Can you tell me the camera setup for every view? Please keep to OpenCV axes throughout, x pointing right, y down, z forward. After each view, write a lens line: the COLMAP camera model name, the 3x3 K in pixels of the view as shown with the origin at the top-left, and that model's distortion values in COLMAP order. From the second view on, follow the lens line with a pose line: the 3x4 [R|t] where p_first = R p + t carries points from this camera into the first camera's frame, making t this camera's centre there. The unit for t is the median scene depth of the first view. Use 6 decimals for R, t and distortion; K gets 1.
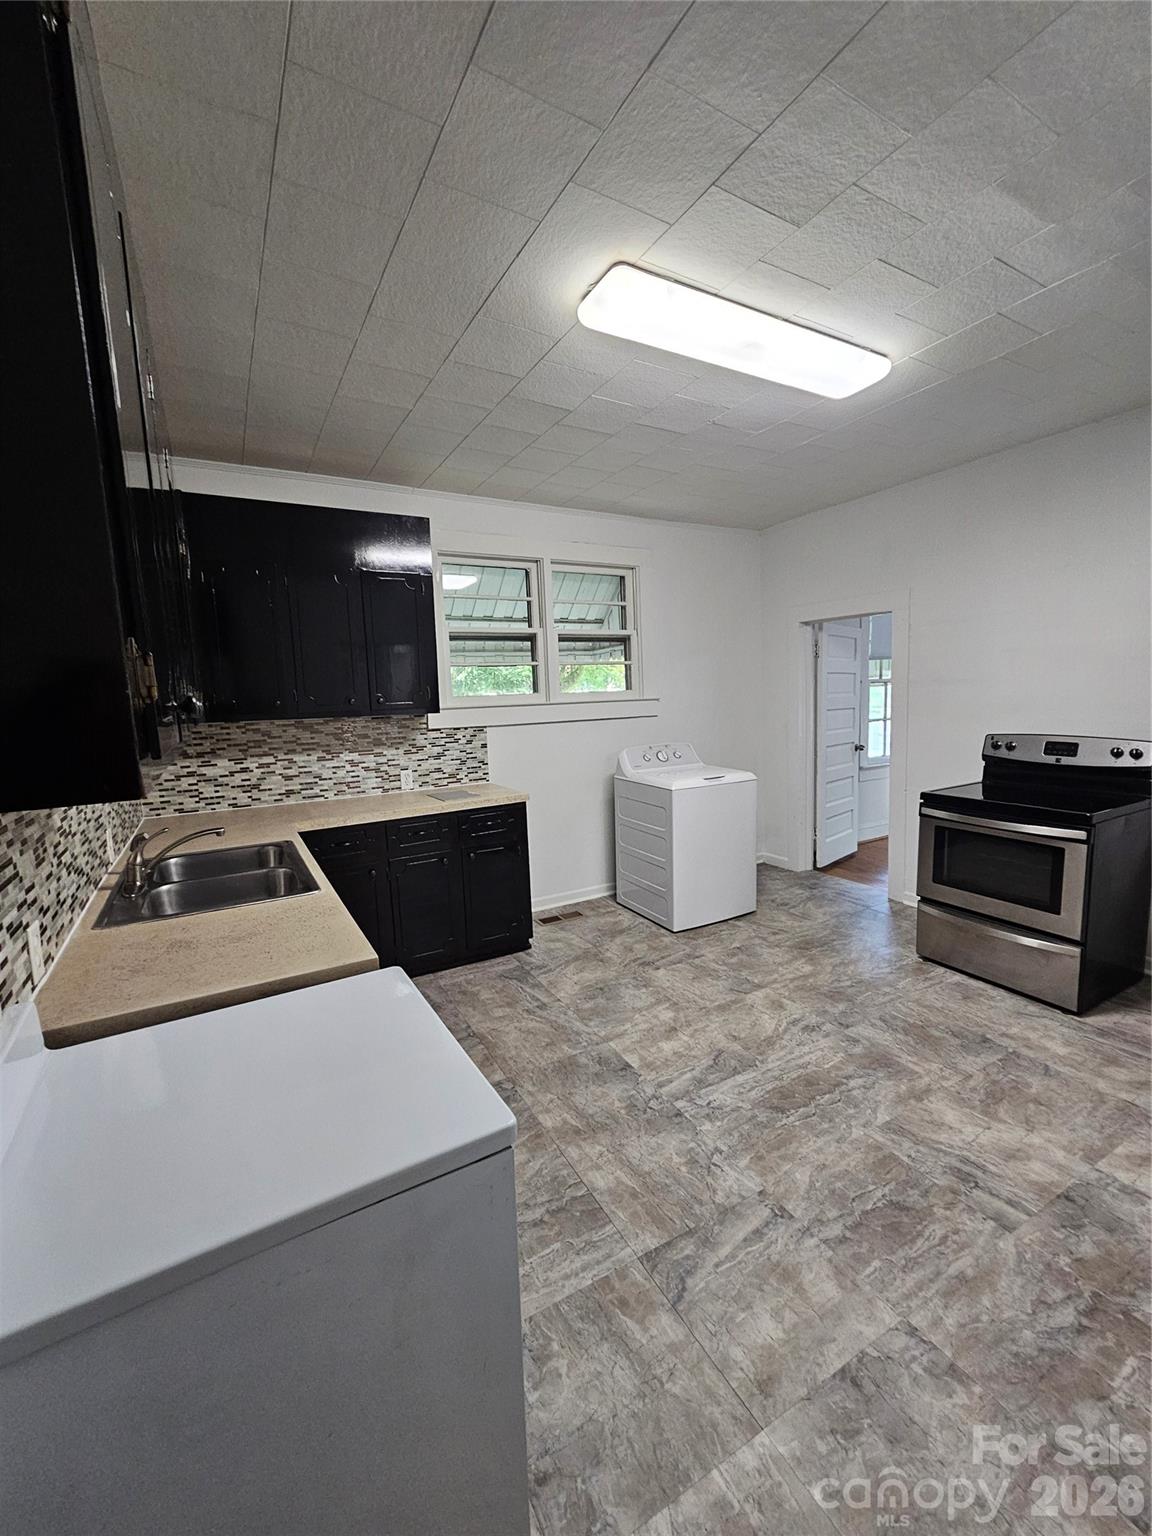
lens RADIAL K [[630.2, 0, 580.6], [0, 630.2, 764.1], [0, 0, 1]] dist [-0.001005, 0.000331]
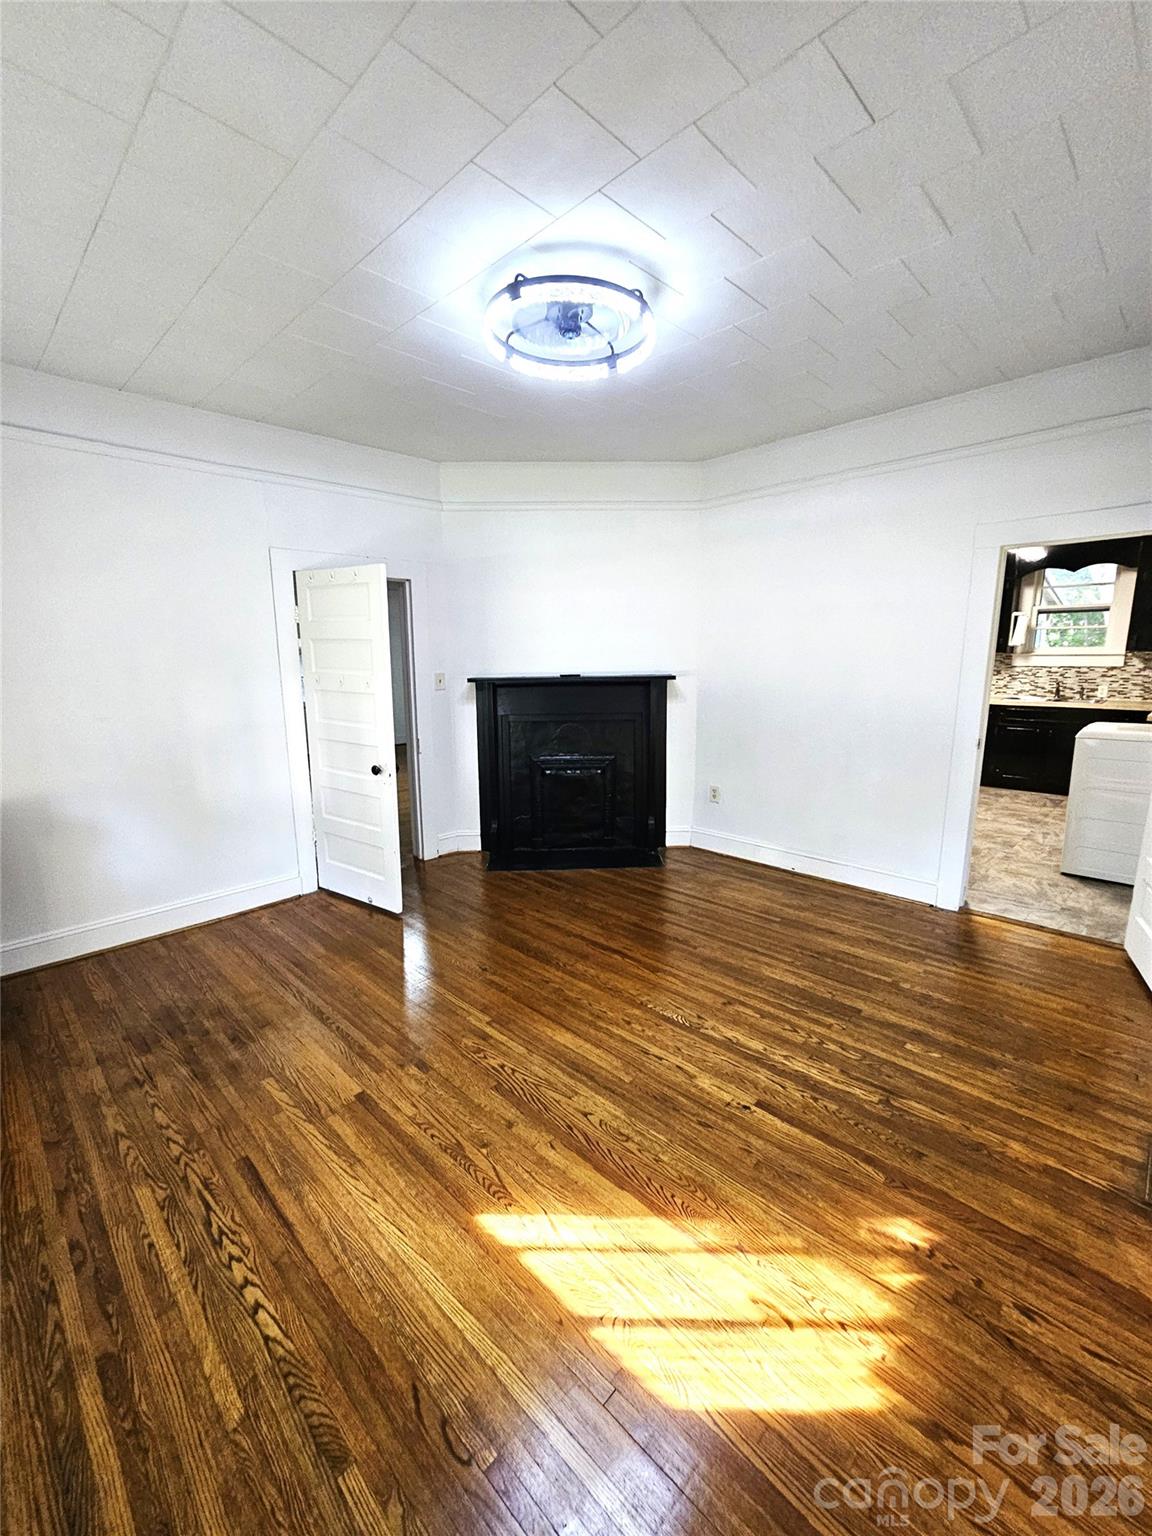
lens RADIAL K [[630.2, 0, 575.3], [0, 630.2, 768.9], [0, 0, 1]] dist [-0.001005, 0.000331]
pose [[-0.963831, 0.089539, -0.251024, 1.493757], [0.011648, 0.955127, 0.295966, -0.264907], [0.266260, 0.282337, -0.921624, 2.001184]]
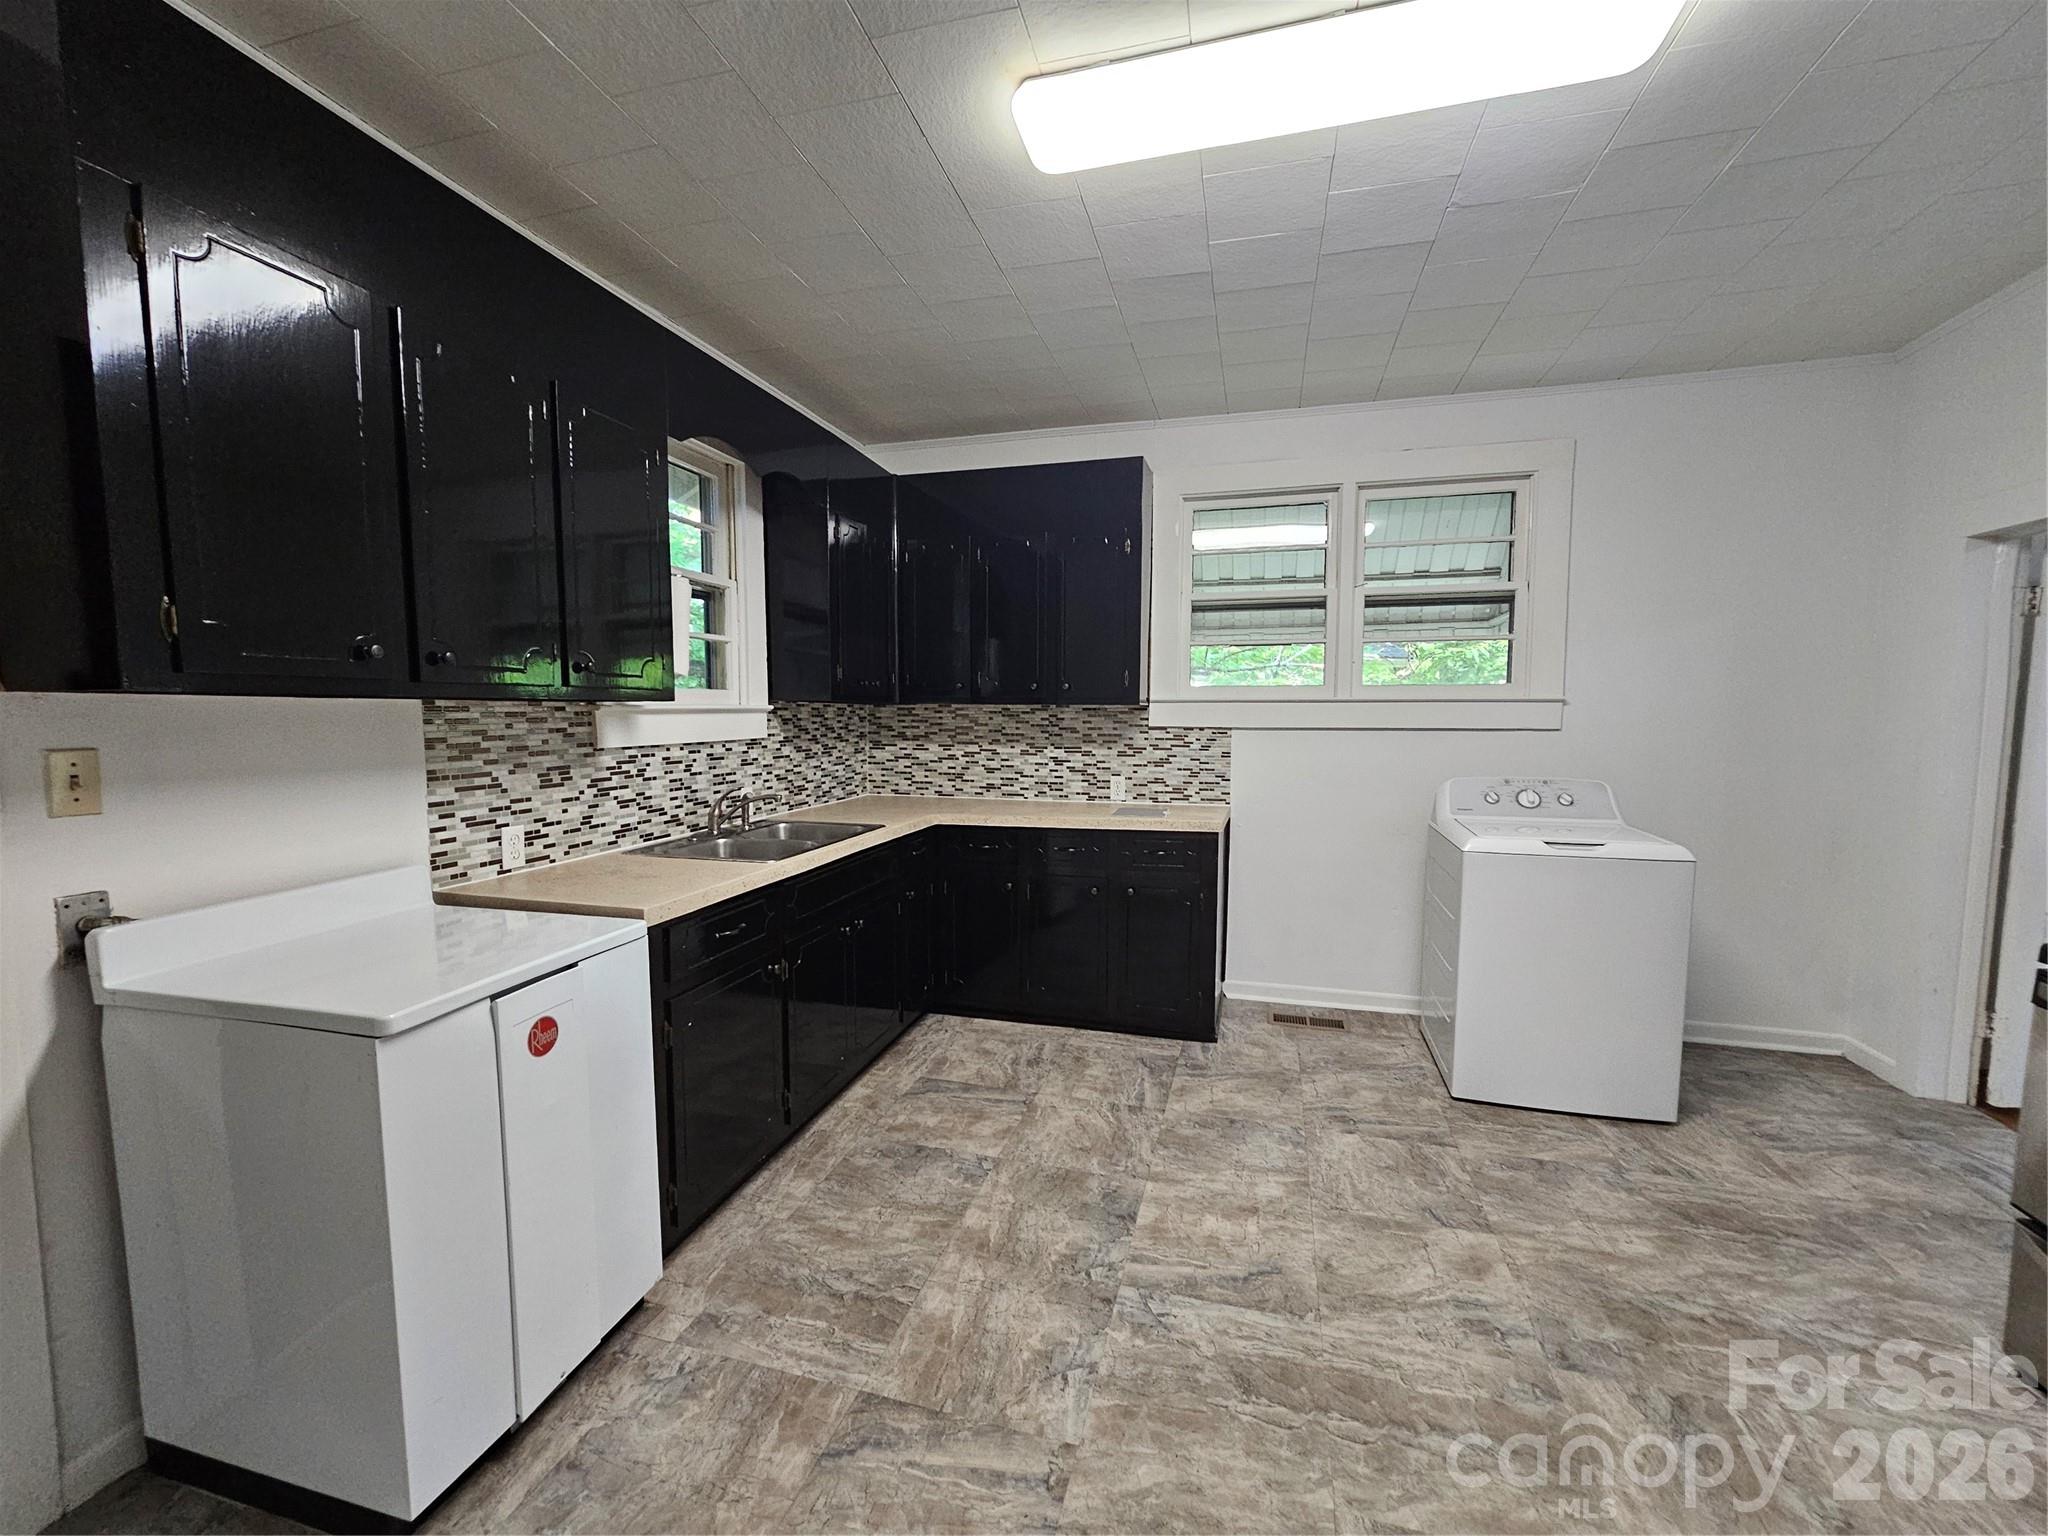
lens RADIAL K [[840.3, 0, 1031.3], [0, 840.3, 776.7], [0, 0, 1]] dist [-0.001005, 0.000331]
pose [[0.706873, 0.091767, -0.701363, 0.434203], [-0.105151, 0.994164, 0.024100, -0.004276], [0.699481, 0.056713, 0.712397, 0.181954]]
